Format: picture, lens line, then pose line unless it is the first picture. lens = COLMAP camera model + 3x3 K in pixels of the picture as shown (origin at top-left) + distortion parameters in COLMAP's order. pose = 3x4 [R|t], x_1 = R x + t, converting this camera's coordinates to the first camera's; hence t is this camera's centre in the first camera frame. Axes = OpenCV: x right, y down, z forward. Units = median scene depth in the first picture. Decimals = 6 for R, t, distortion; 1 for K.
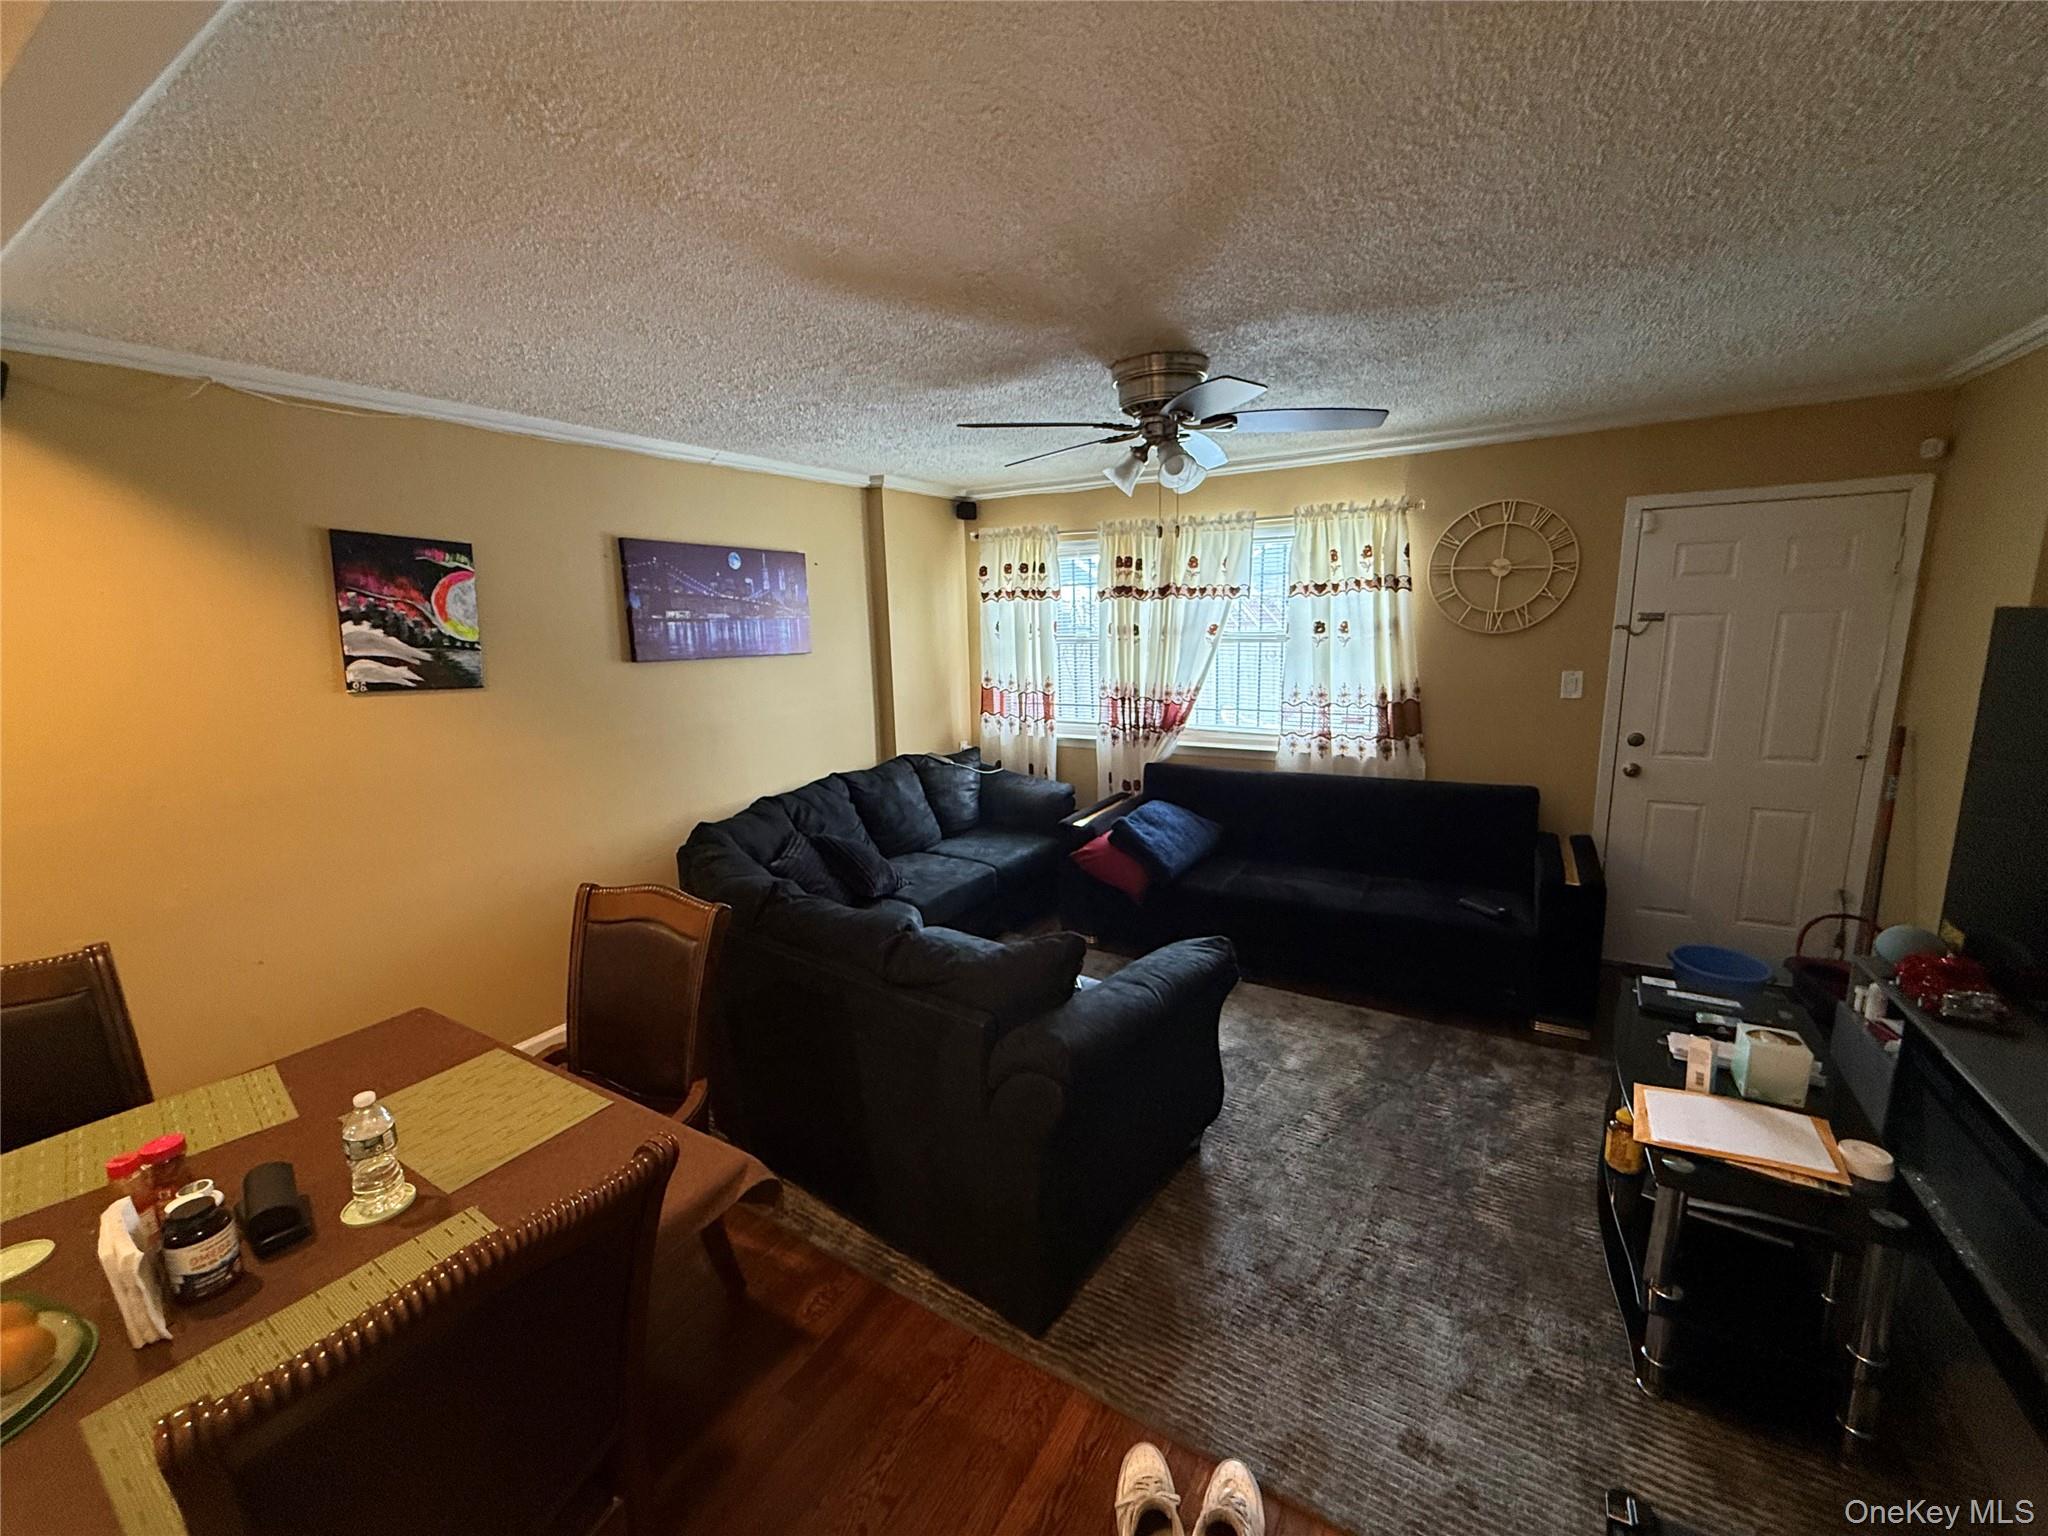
lens RADIAL K [[822.0, 0, 1029.7], [0, 822.0, 774.0], [0, 0, 1]] dist [-0.001863, 0.000707]
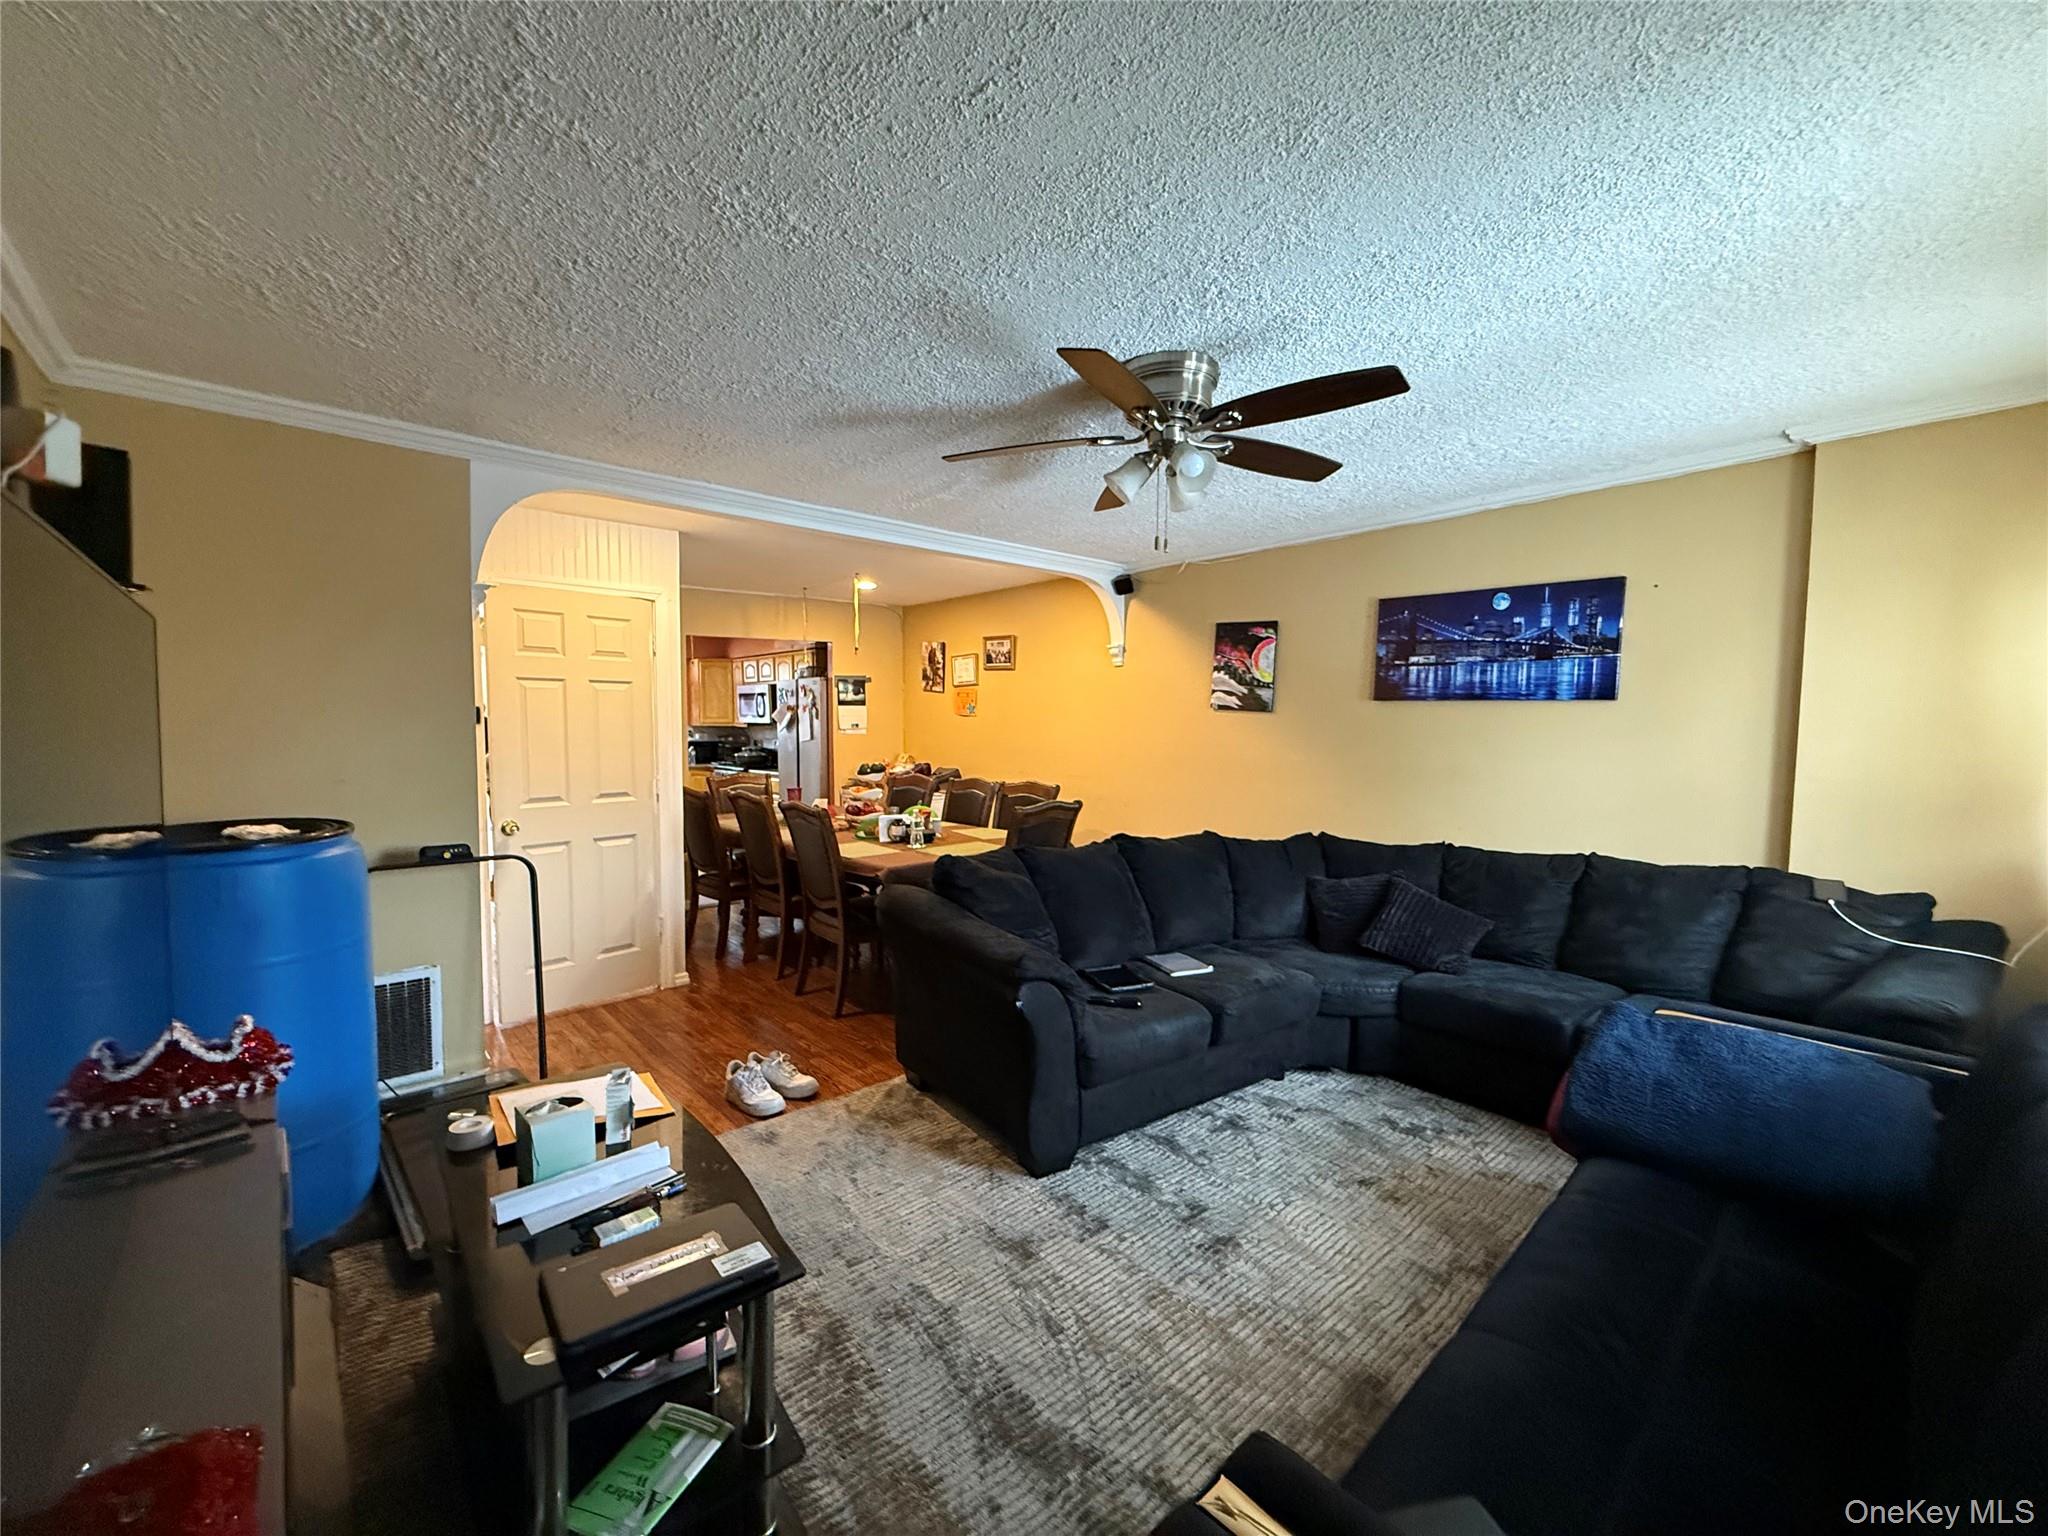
lens RADIAL K [[822.0, 0, 1019.1], [0, 822.0, 770.9], [0, 0, 1]] dist [-0.001863, 0.000707]
pose [[-0.296725, 0.085162, -0.951158, 0.715057], [-0.175904, 0.974098, 0.142092, -0.099603], [0.938622, 0.209475, -0.274059, 0.747276]]
